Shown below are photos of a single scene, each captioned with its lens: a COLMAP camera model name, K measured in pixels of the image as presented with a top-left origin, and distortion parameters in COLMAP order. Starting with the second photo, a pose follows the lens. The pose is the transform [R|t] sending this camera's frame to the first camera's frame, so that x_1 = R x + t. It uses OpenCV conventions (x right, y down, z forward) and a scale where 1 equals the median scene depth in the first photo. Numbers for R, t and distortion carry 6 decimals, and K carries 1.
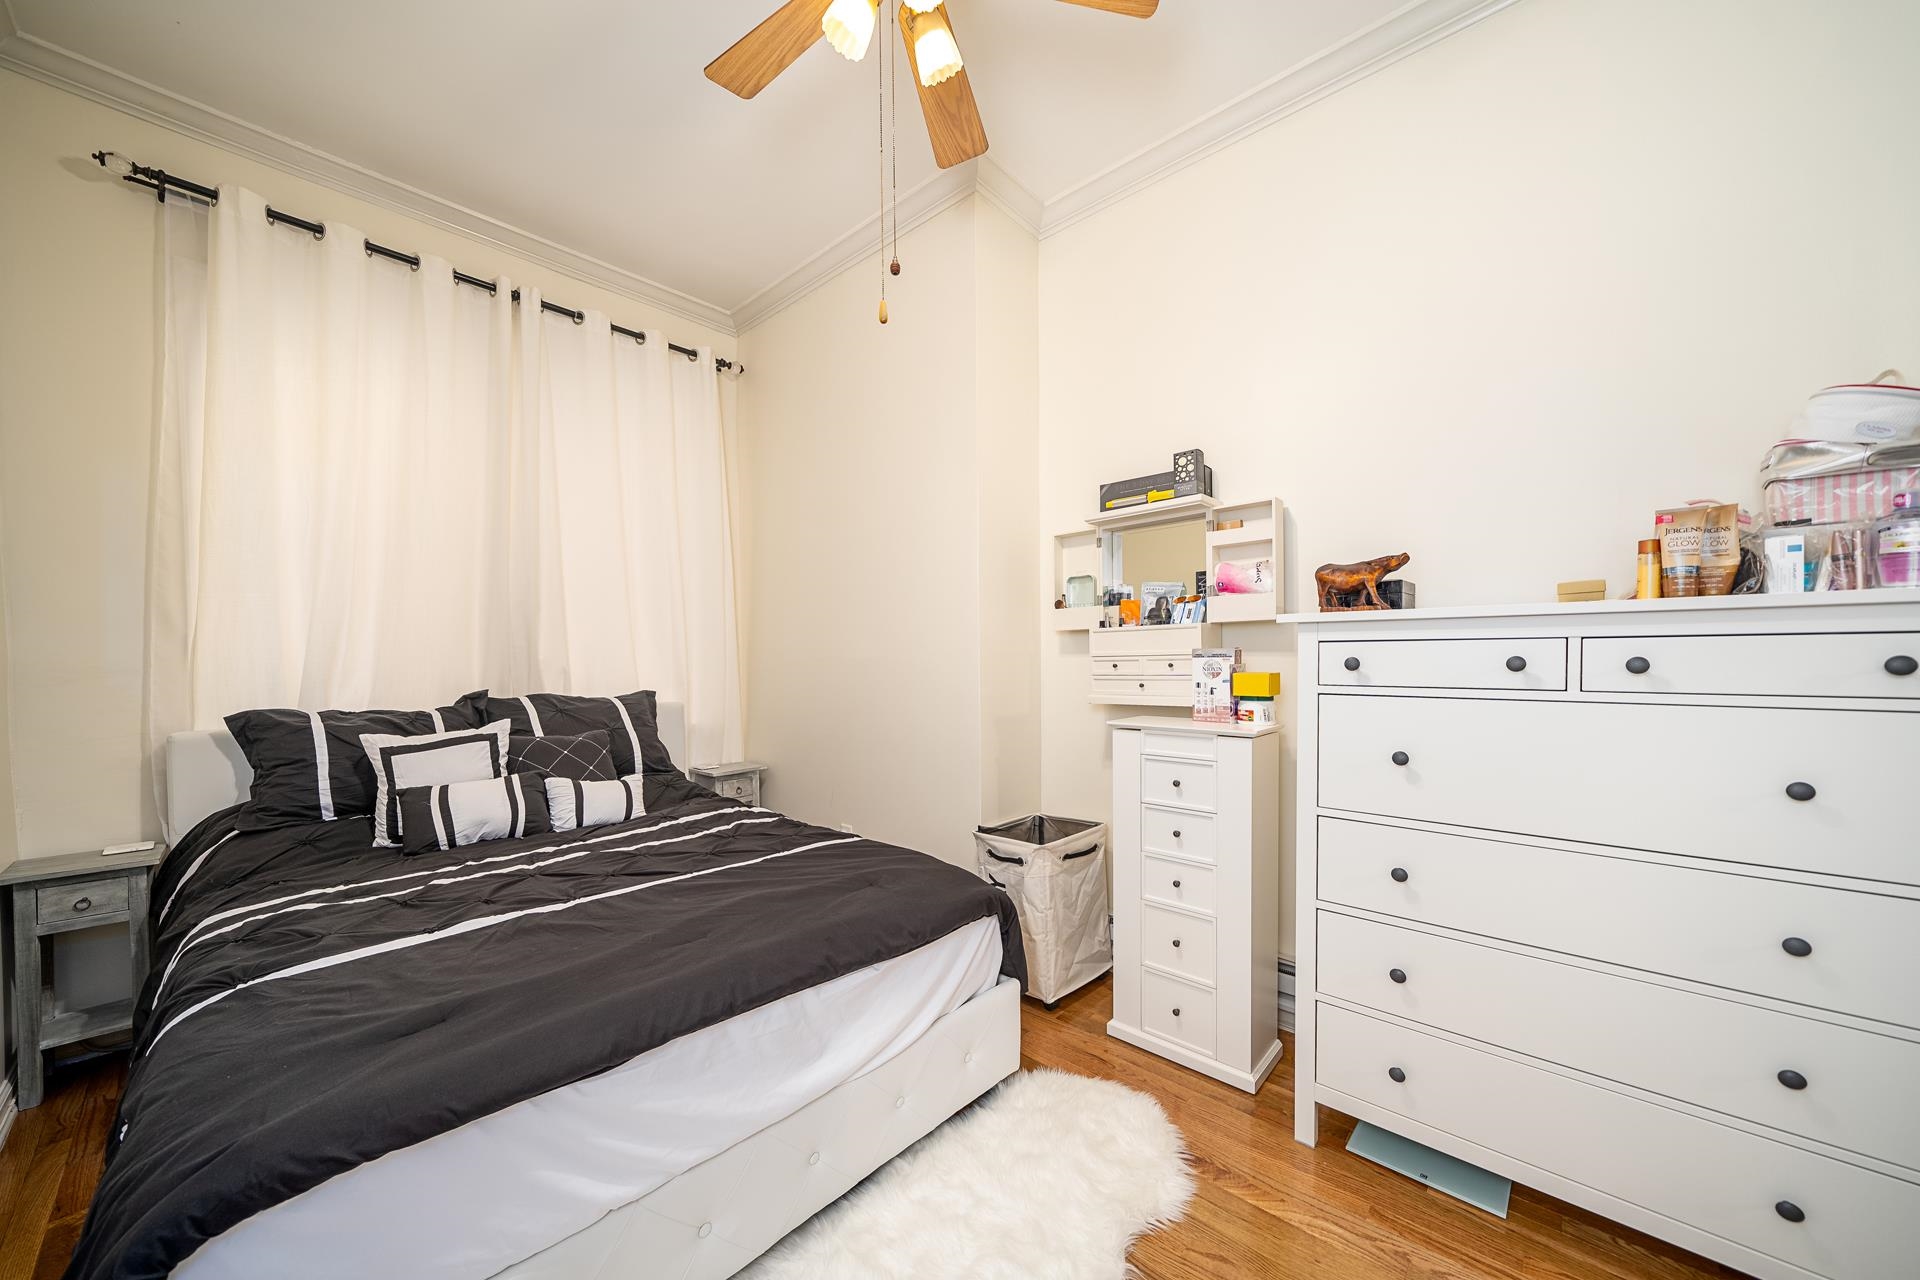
lens RADIAL K [[680.8, 0, 965.6], [0, 680.8, 658.5], [0, 0, 1]] dist [-0.000677, -0.000045]
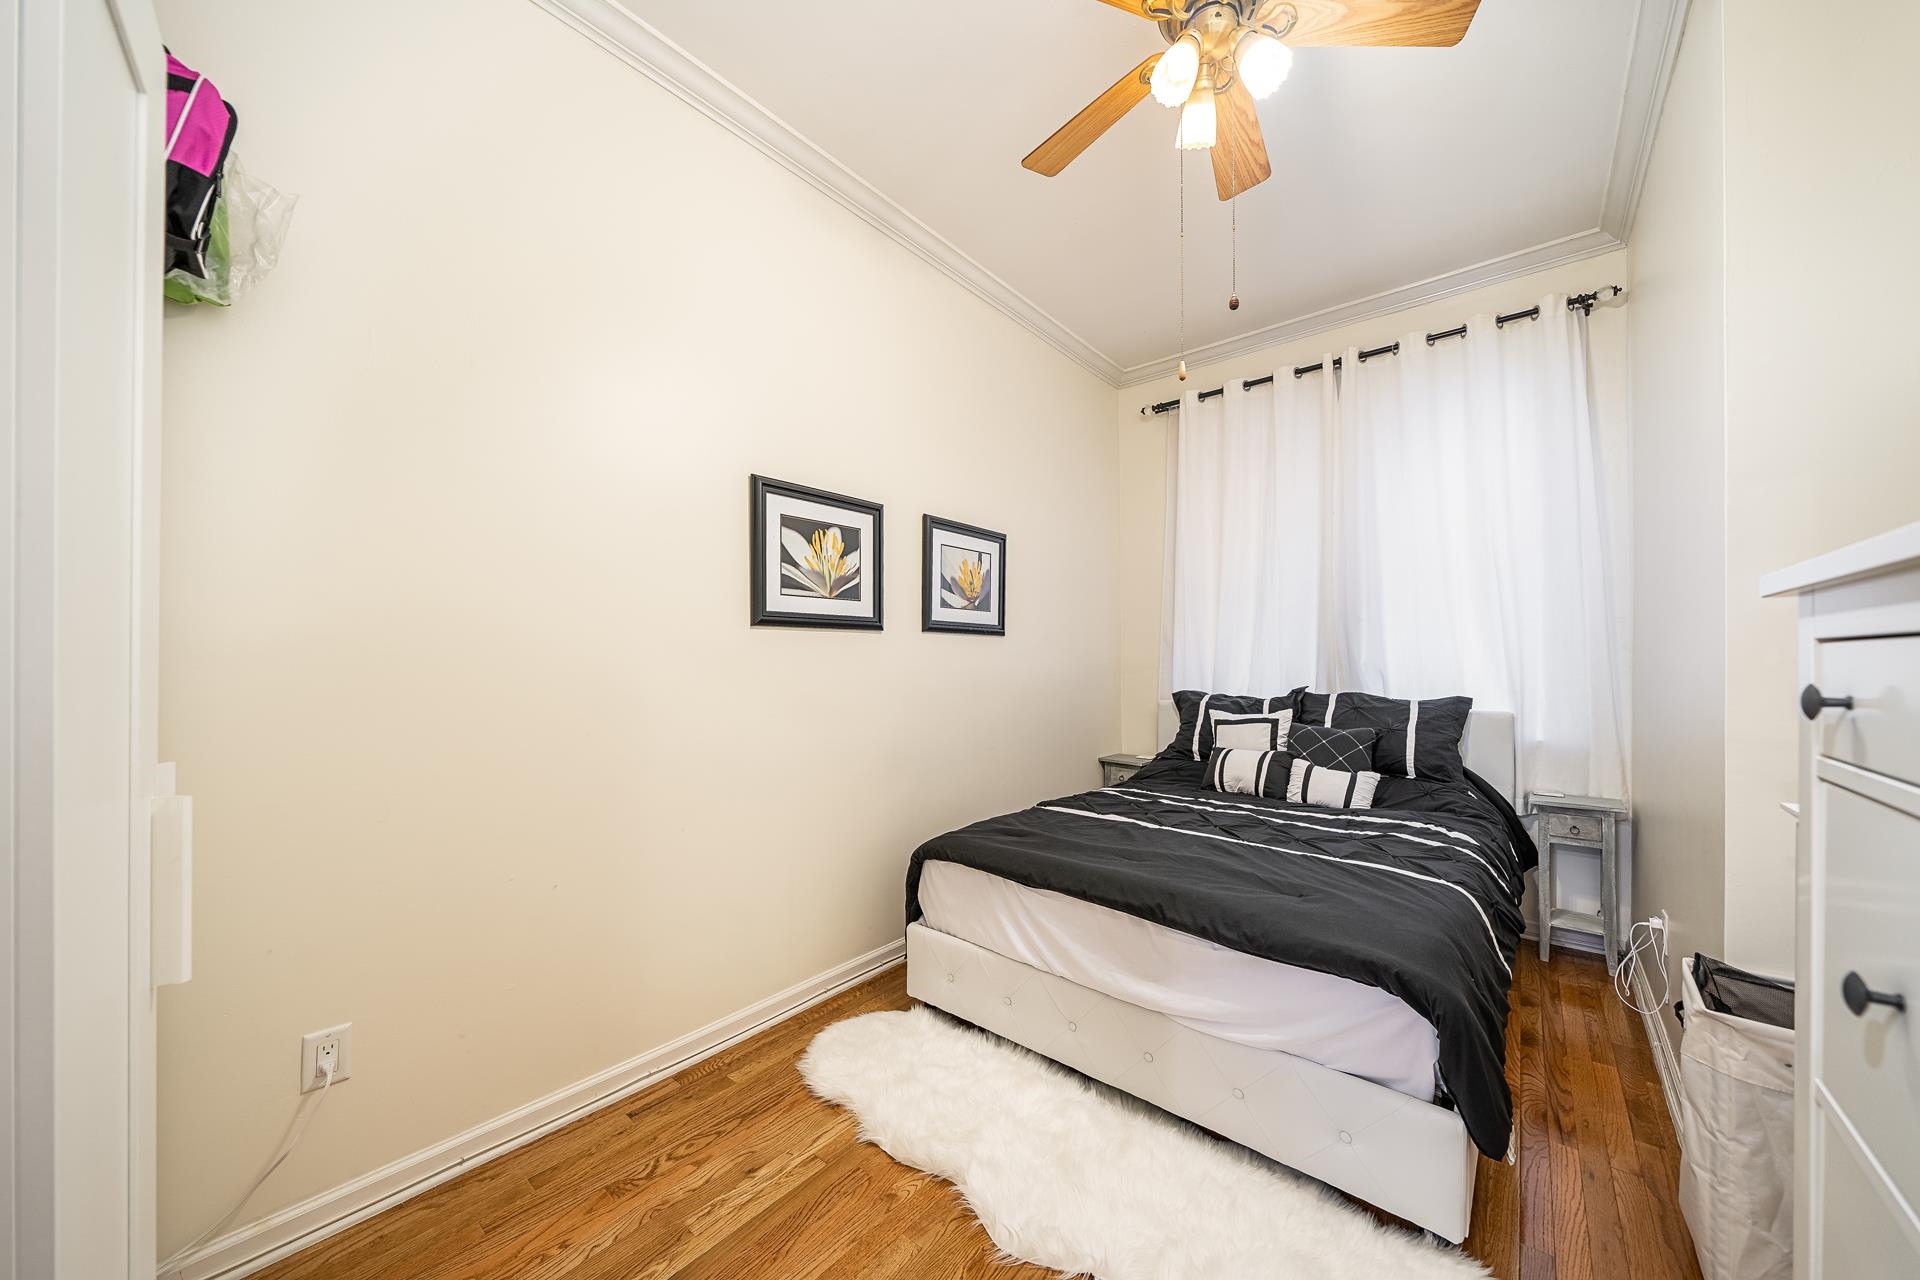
lens RADIAL K [[678.6, 0, 960.0], [0, 678.6, 640.0], [0, 0, 1]] dist [0.000027, -0.000115]
pose [[0.030784, -0.021076, -0.999304, 0.683185], [-0.006091, 0.999755, -0.021273, -0.011990], [0.999507, 0.006741, 0.030648, 0.389981]]
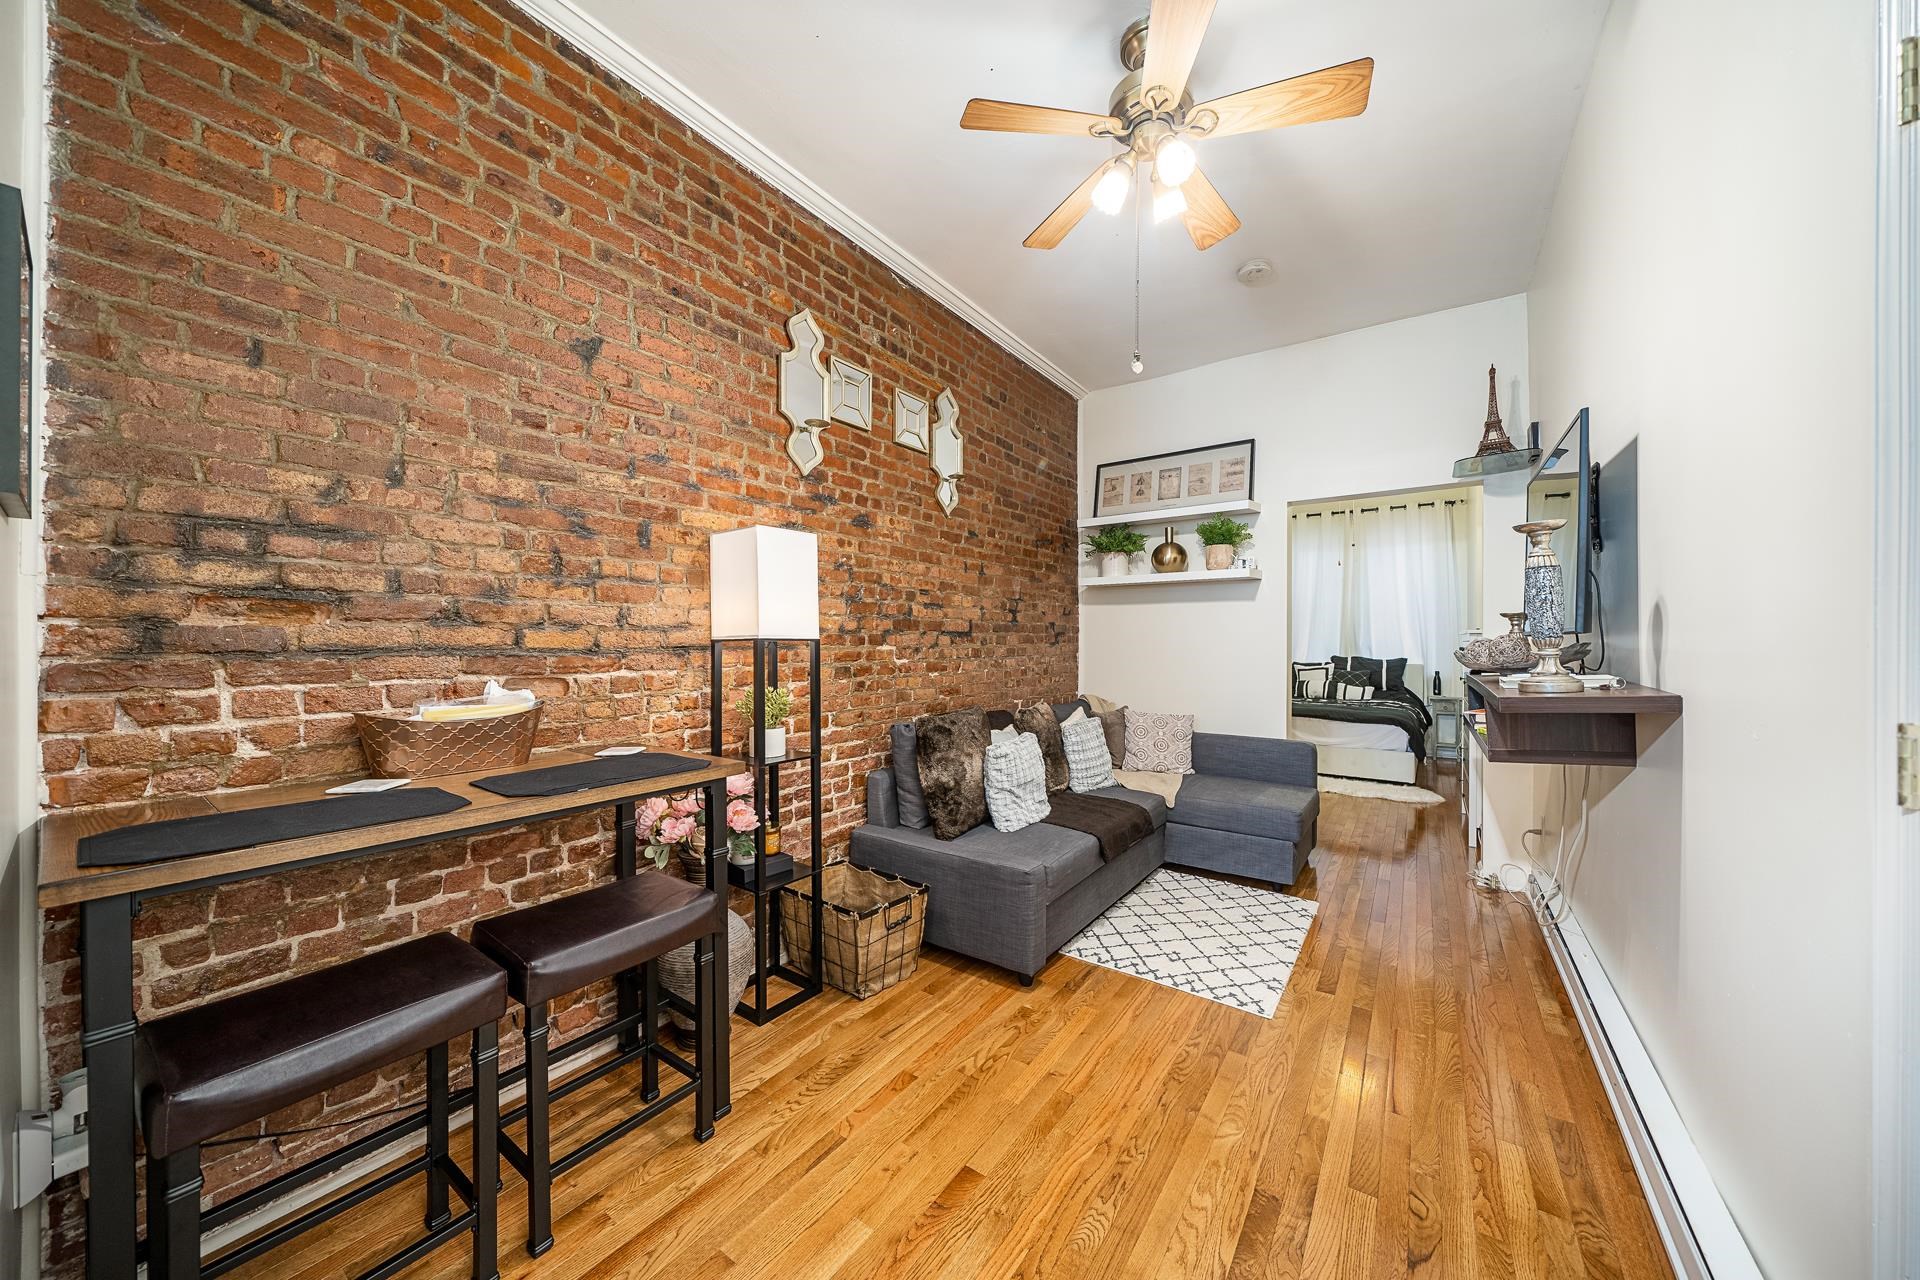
lens RADIAL K [[678.6, 0, 960.0], [0, 678.6, 640.0], [0, 0, 1]] dist [0.000027, -0.000115]
pose [[0.125607, 0.001651, -0.992079, 2.406890], [-0.006510, 0.999978, 0.000840, -0.005384], [0.992059, 0.006353, 0.125615, -1.164384]]
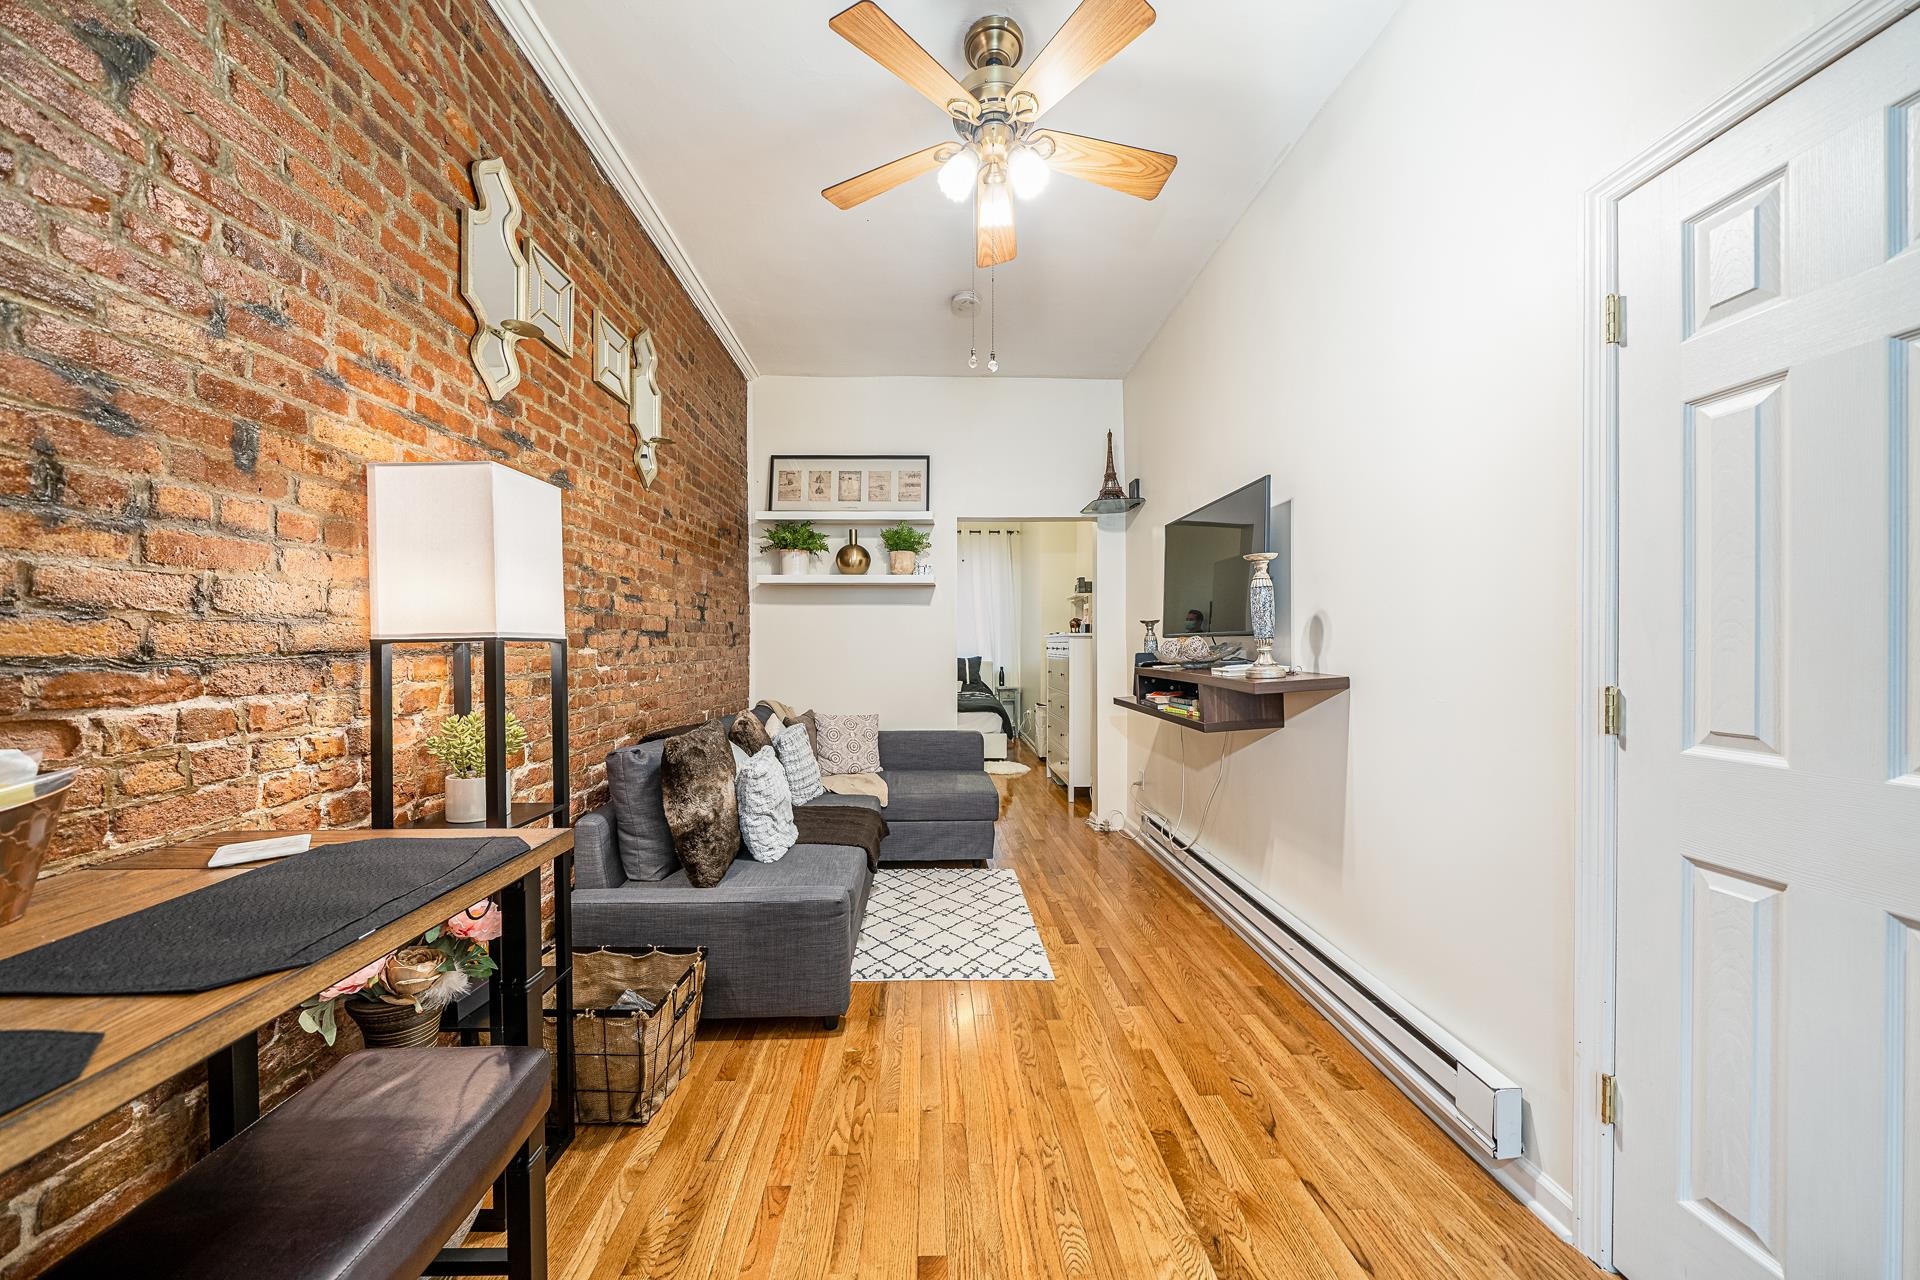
lens RADIAL K [[671.5, 0, 962.4], [0, 671.5, 645.0], [0, 0, 1]] dist [-0.002110, -0.000261]
pose [[0.704309, 0.002841, -0.709888, 2.131287], [-0.003127, 0.999995, 0.000899, 0.000456], [0.709887, 0.001587, 0.704314, -1.485220]]
